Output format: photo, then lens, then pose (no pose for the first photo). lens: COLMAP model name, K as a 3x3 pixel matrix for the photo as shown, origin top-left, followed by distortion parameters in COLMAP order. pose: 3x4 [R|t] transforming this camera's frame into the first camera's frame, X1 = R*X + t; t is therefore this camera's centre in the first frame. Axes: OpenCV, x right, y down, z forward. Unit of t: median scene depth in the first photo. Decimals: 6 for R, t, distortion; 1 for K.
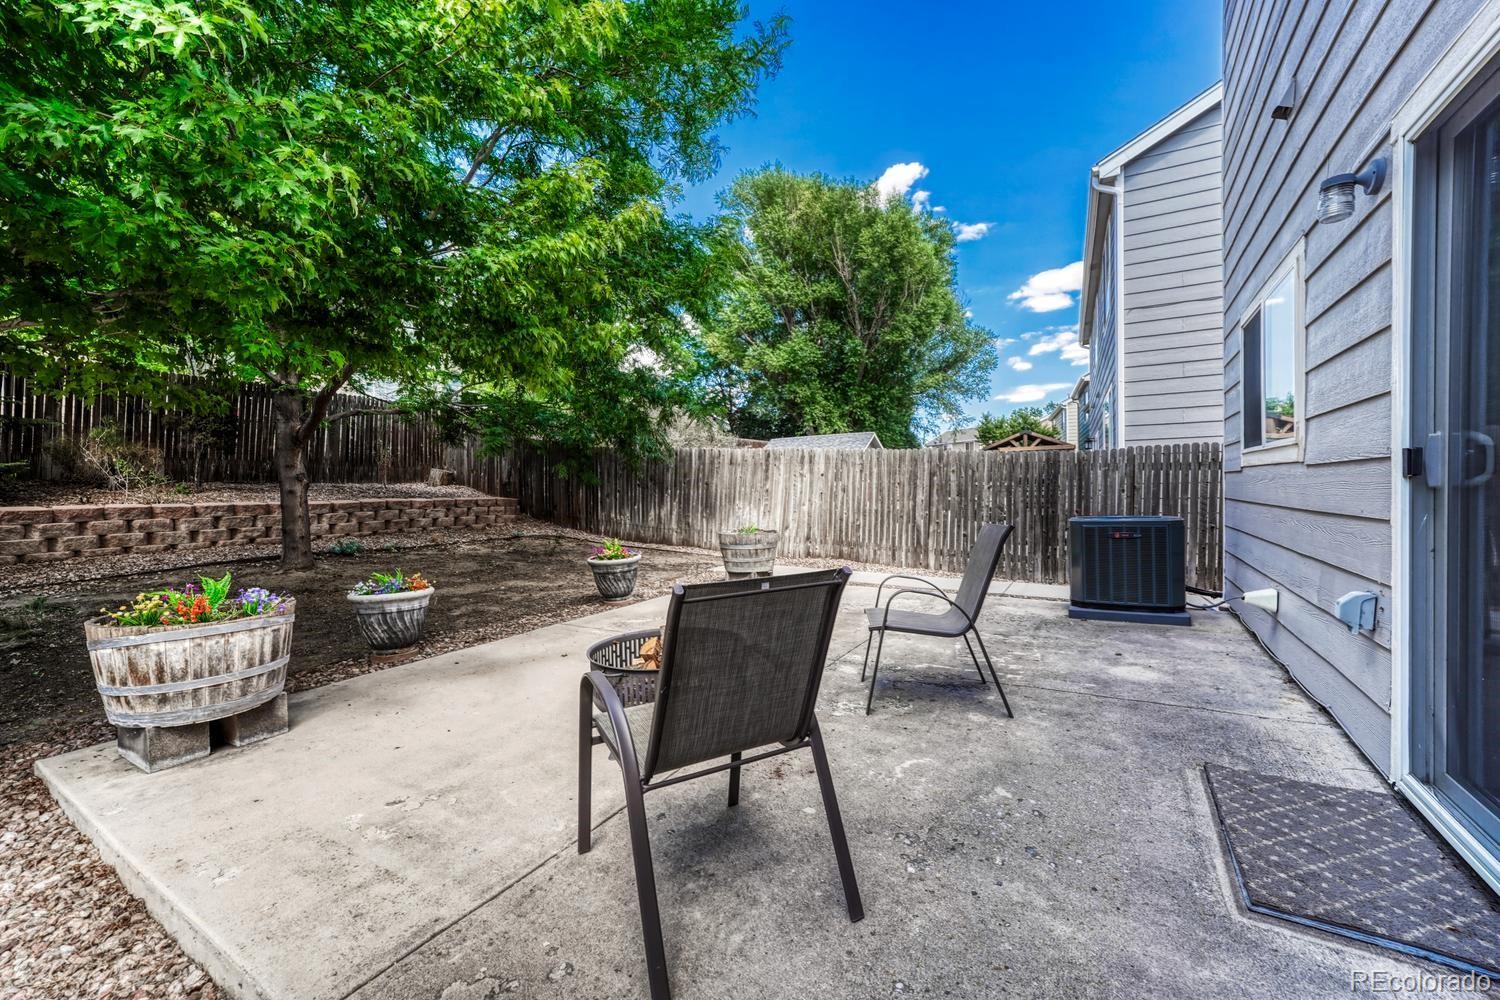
lens RADIAL K [[611.1, 0, 750.0], [0, 611.1, 500.0], [0, 0, 1]] dist [-0.002005, 0.001153]
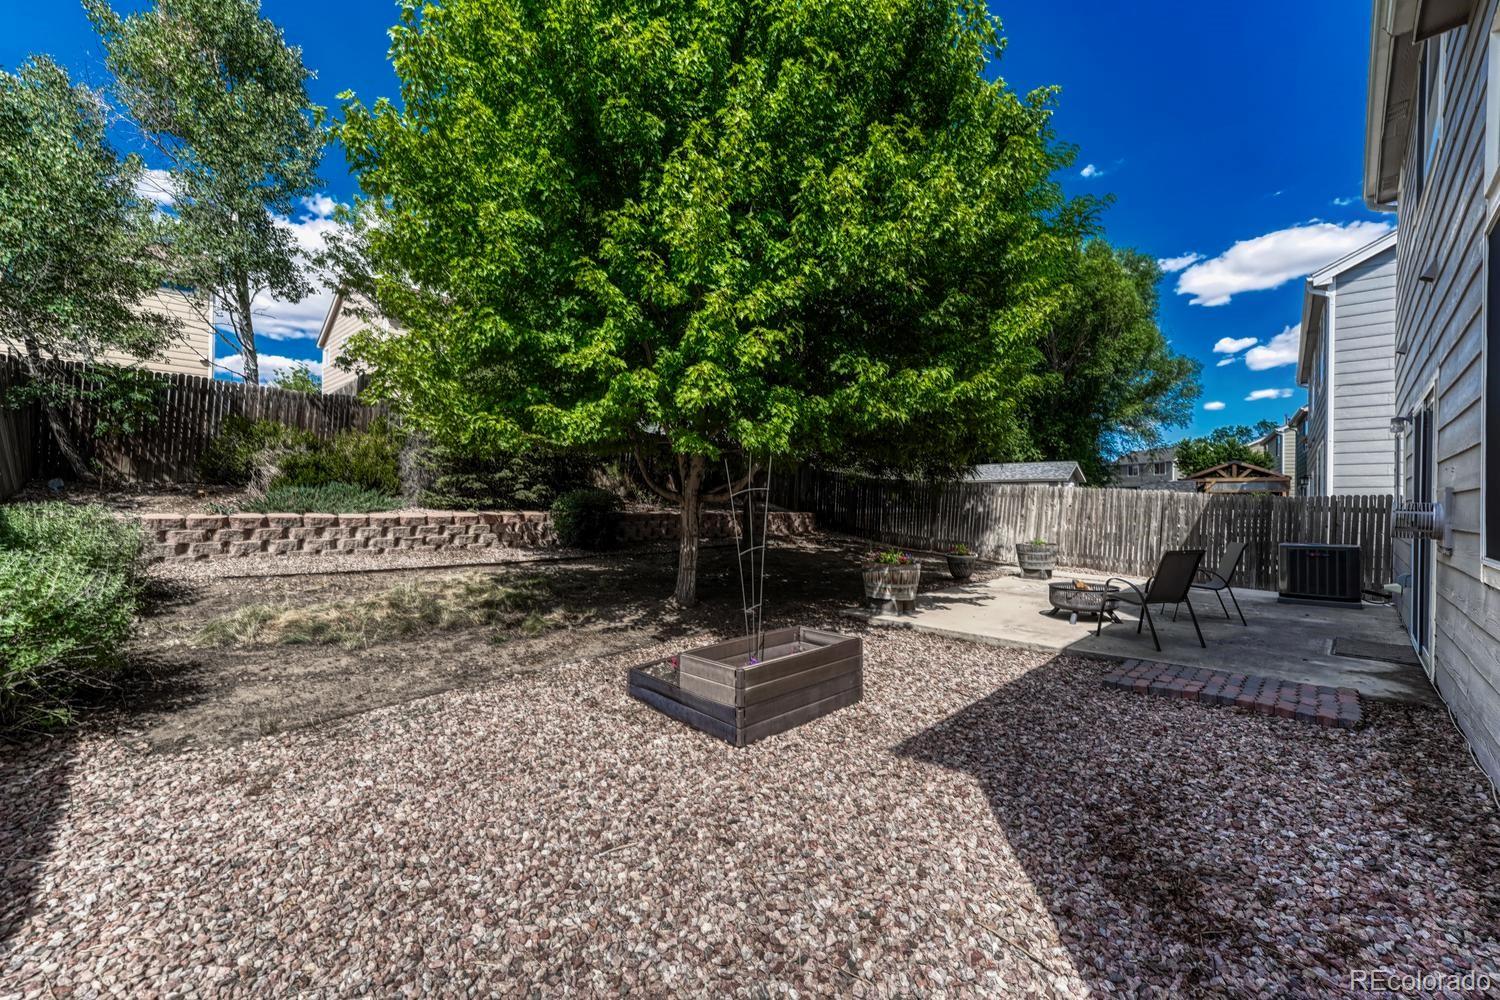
lens RADIAL K [[611.1, 0, 750.0], [0, 611.1, 500.0], [0, 0, 1]] dist [-0.002005, 0.001153]
pose [[0.971225, 0.027857, -0.236529, -0.220008], [-0.033326, 0.999261, -0.019152, -0.003507], [0.235821, 0.026483, 0.971436, -0.430031]]
